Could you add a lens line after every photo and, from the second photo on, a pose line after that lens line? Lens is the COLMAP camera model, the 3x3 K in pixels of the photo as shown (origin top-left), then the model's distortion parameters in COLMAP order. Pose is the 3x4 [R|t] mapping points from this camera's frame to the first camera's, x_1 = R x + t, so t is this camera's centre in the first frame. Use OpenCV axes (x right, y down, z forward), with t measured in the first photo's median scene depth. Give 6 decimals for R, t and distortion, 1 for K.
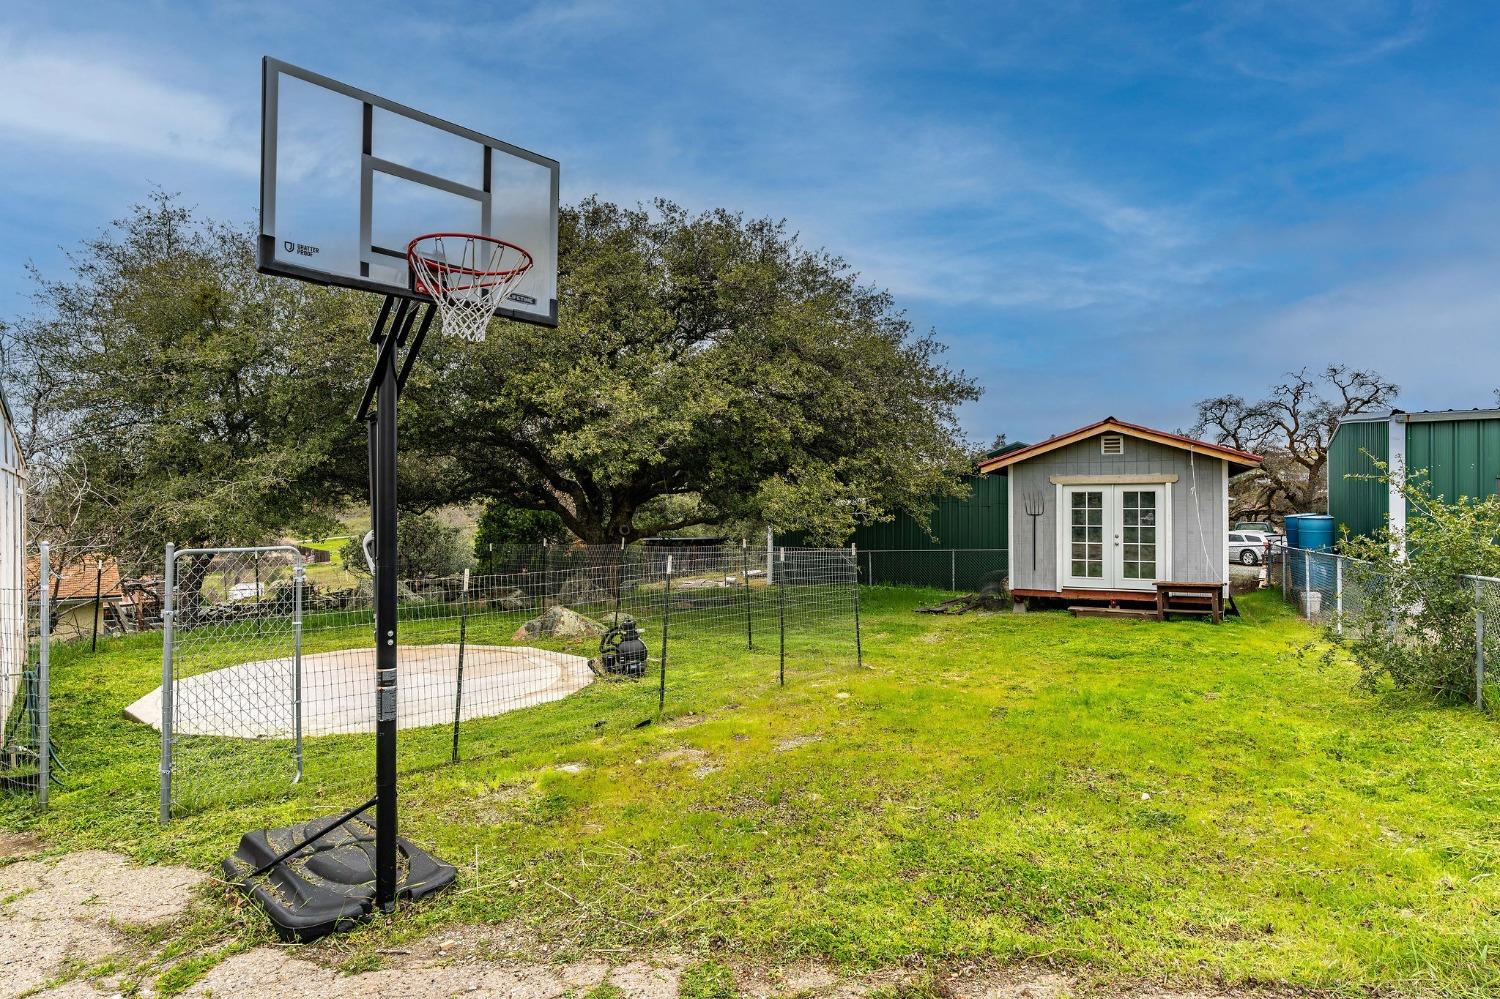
lens RADIAL K [[817.1, 0, 759.4], [0, 817.1, 495.8], [0, 0, 1]] dist [0.000070, 0.000542]
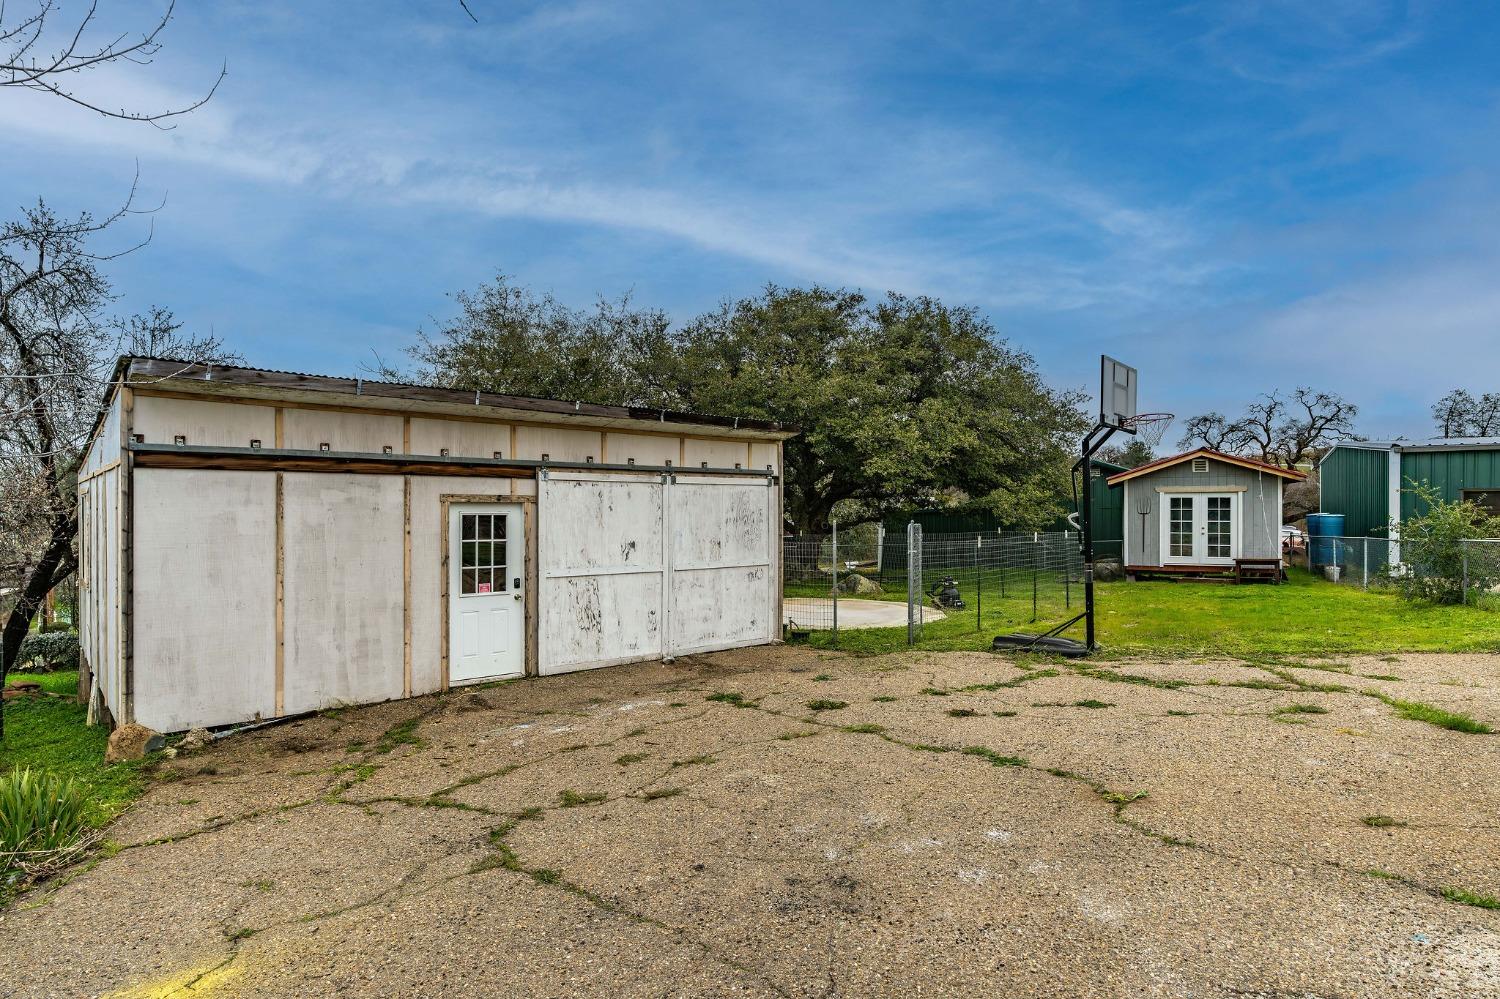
lens RADIAL K [[824.7, 0, 743.4], [0, 824.7, 506.0], [0, 0, 1]] dist [0.004917, 0.000113]
pose [[0.998989, 0.000475, 0.044955, -0.442678], [-0.000785, 0.999976, 0.006867, 0.000670], [-0.044951, -0.006896, 0.998965, -0.429277]]
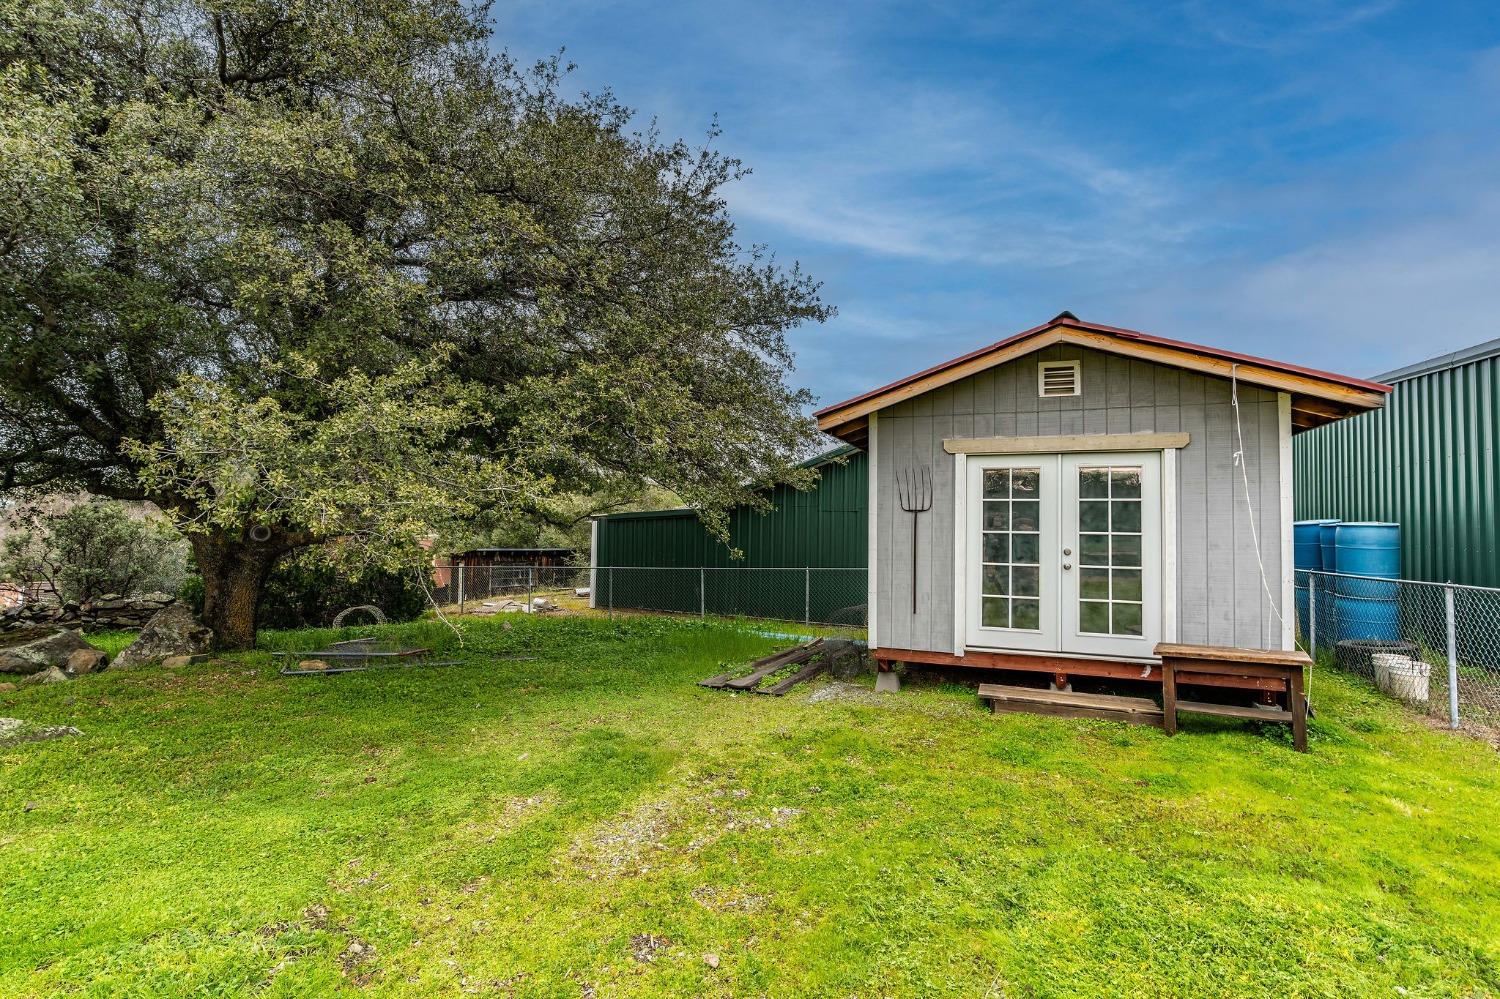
lens RADIAL K [[678.7, 0, 748.1], [0, 678.7, 497.8], [0, 0, 1]] dist [-0.010418, 0.001638]
pose [[0.996540, 0.018350, 0.081060, 0.193760], [-0.015840, 0.999378, -0.031503, 0.031133], [-0.081588, 0.030110, 0.996211, 0.573636]]
